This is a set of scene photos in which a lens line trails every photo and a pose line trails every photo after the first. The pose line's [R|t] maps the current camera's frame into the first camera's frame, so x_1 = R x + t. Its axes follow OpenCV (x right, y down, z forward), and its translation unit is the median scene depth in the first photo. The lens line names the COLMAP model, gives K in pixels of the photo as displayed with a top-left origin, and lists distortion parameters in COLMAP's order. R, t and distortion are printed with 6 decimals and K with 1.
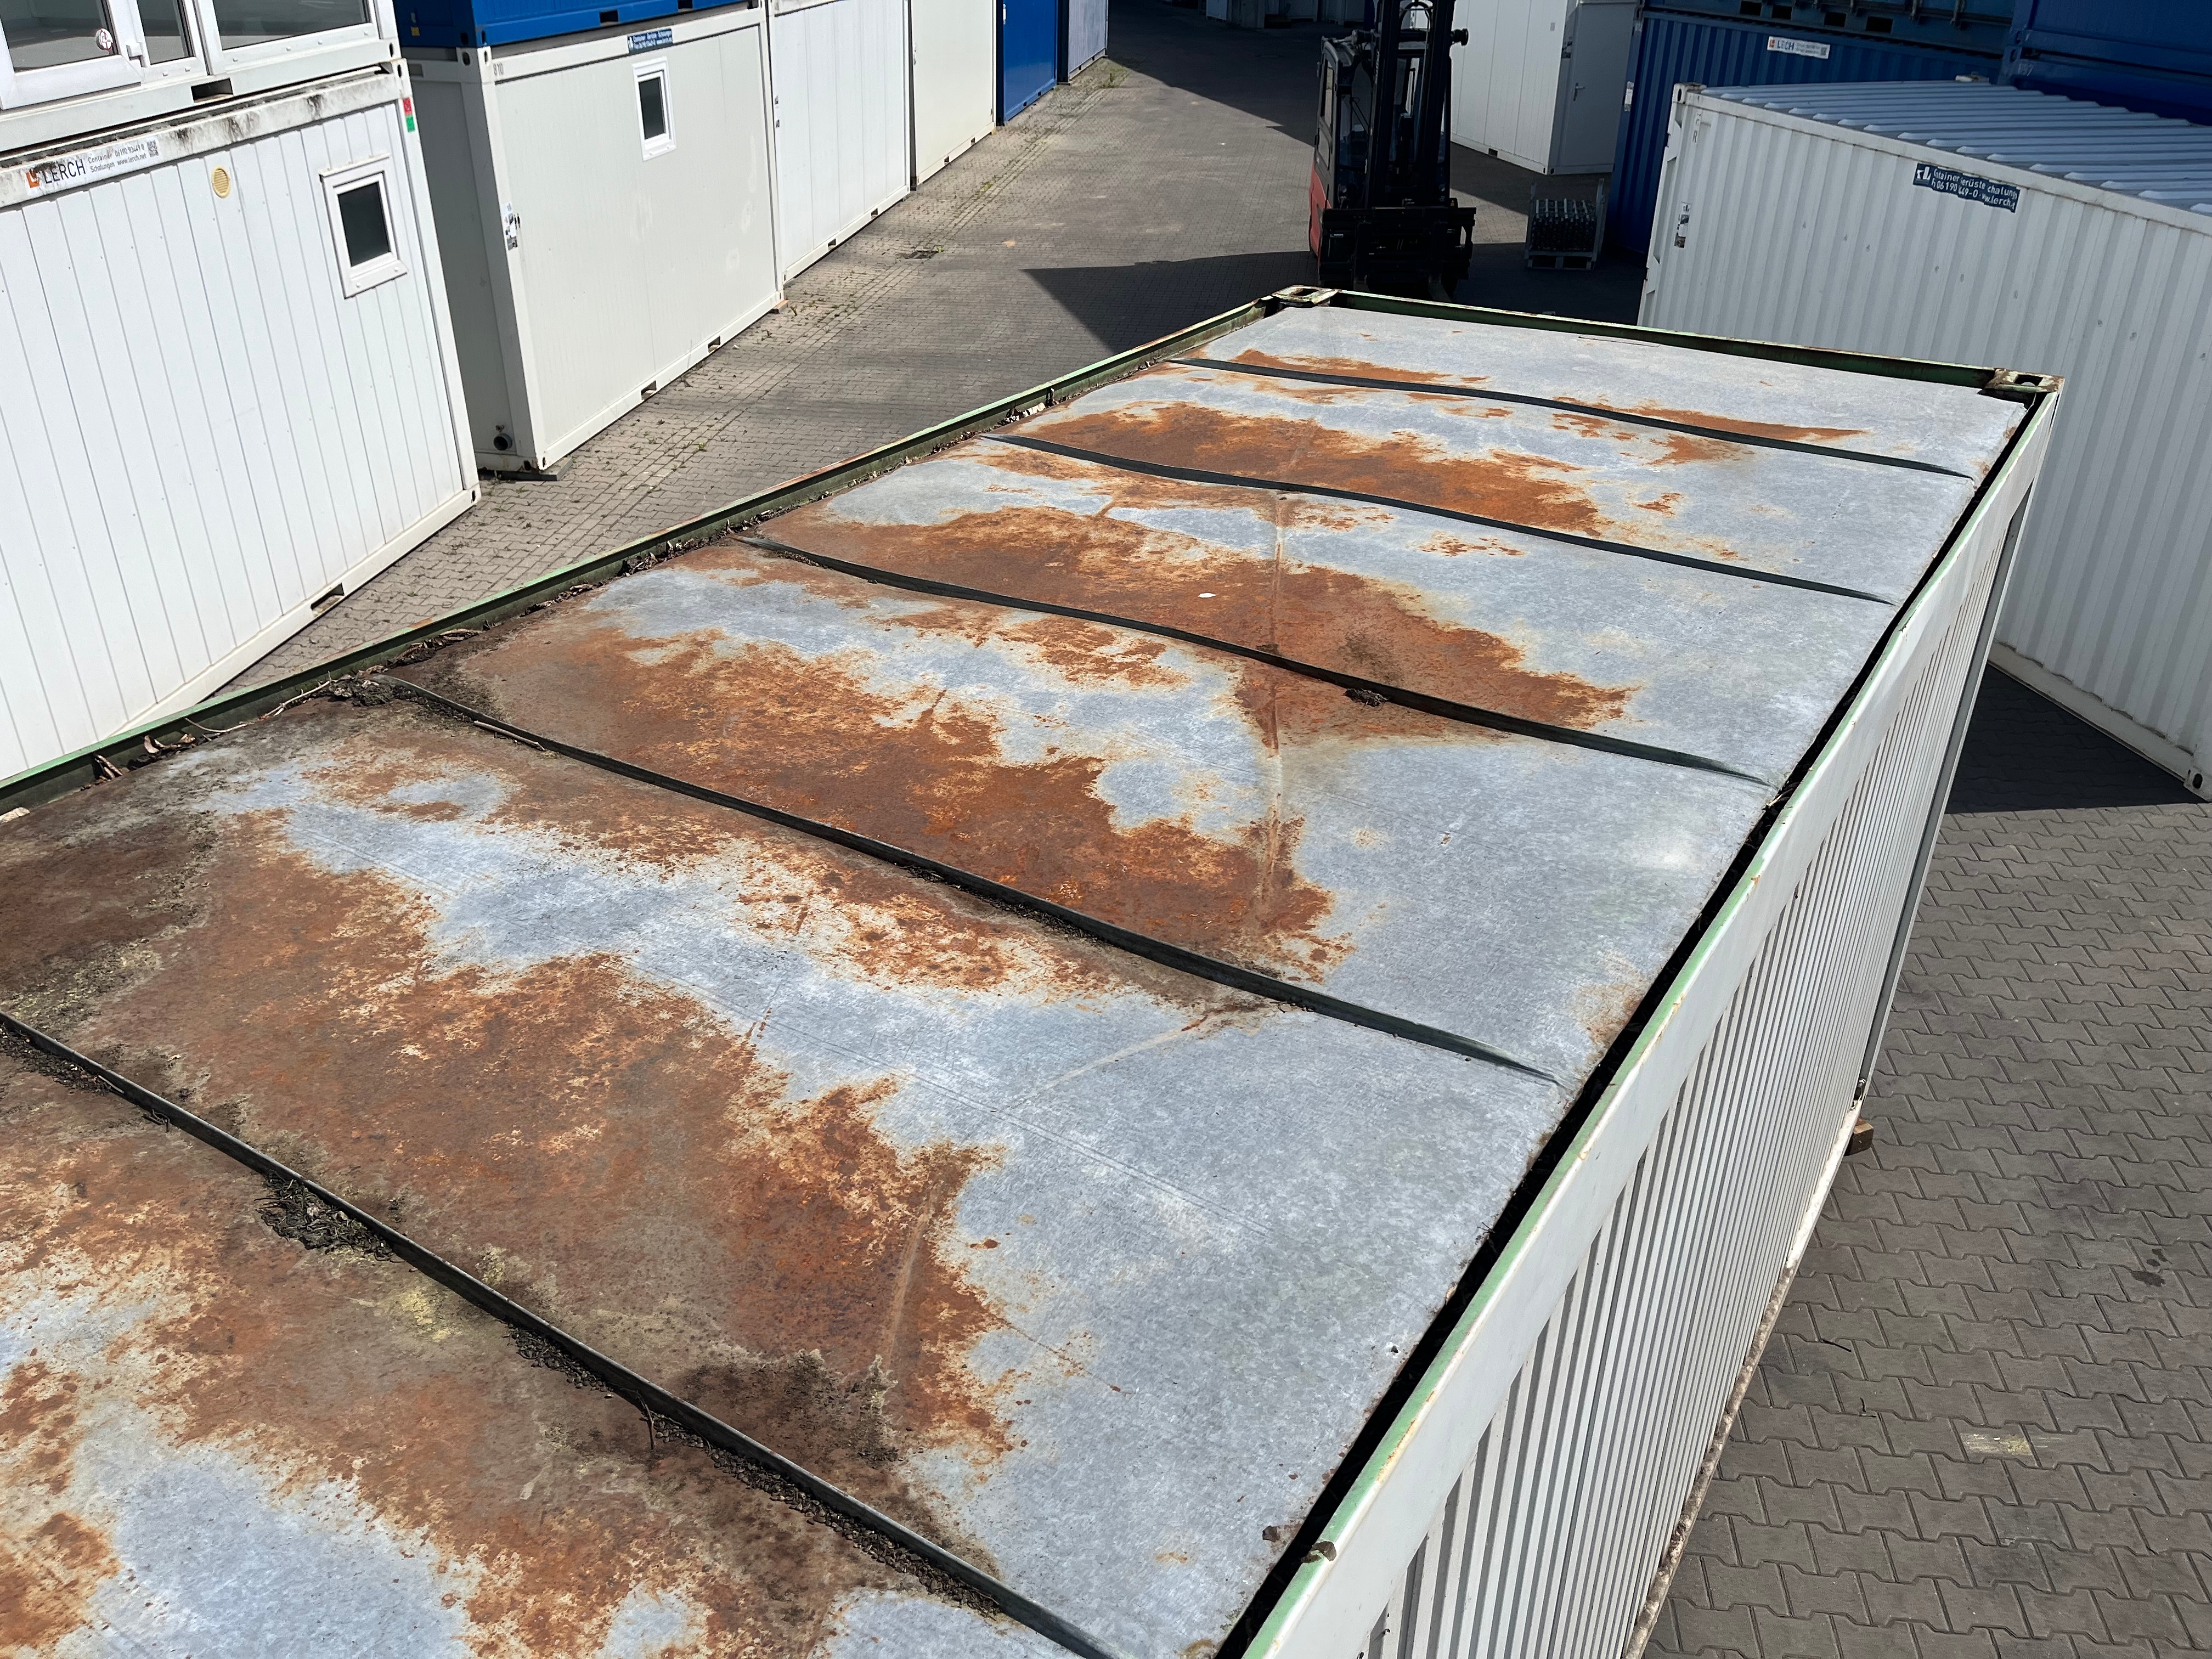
lens RADIAL K [[1643.5, 0, 1115.3], [0, 1643.5, 822.5], [0, 0, 1]] dist [0.072291, -0.111163]
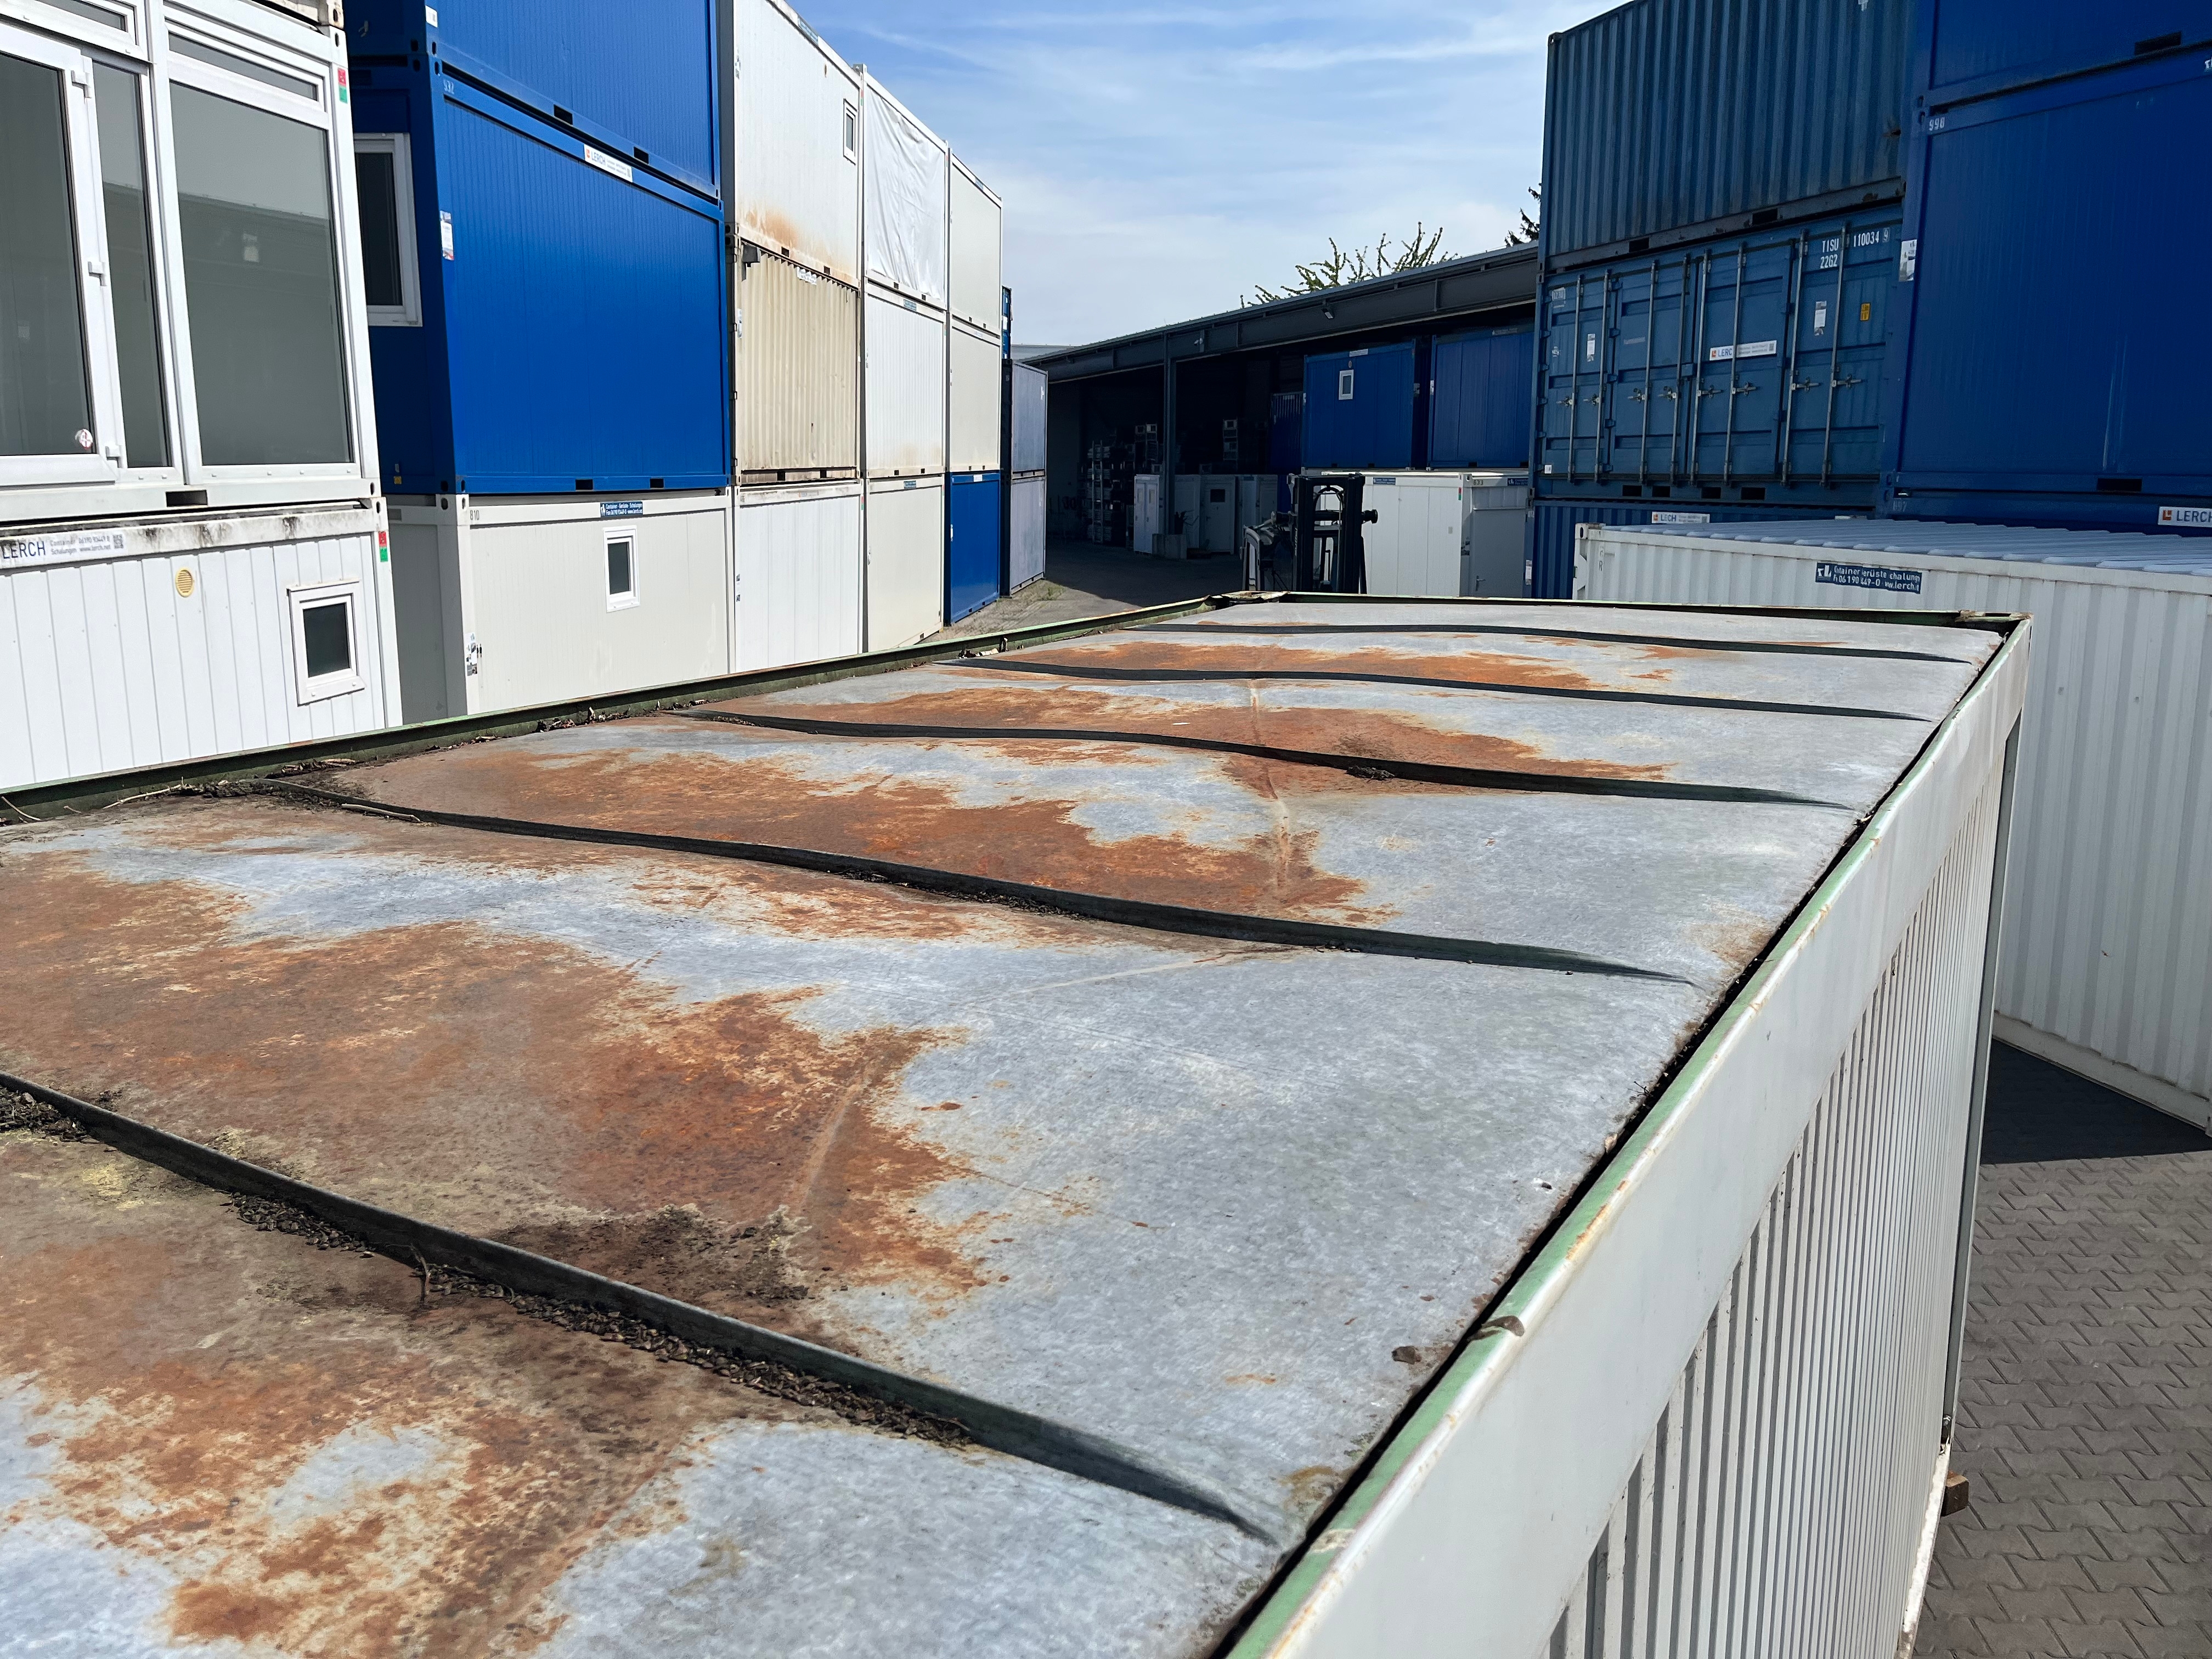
lens RADIAL K [[1645.5, 0, 1097.7], [0, 1645.5, 788.4], [0, 0, 1]] dist [0.072423, -0.112514]
pose [[0.999562, -0.012999, 0.026603, -0.027956], [0.020704, 0.949150, -0.314141, 0.331331], [-0.021166, 0.314554, 0.949003, 0.271797]]
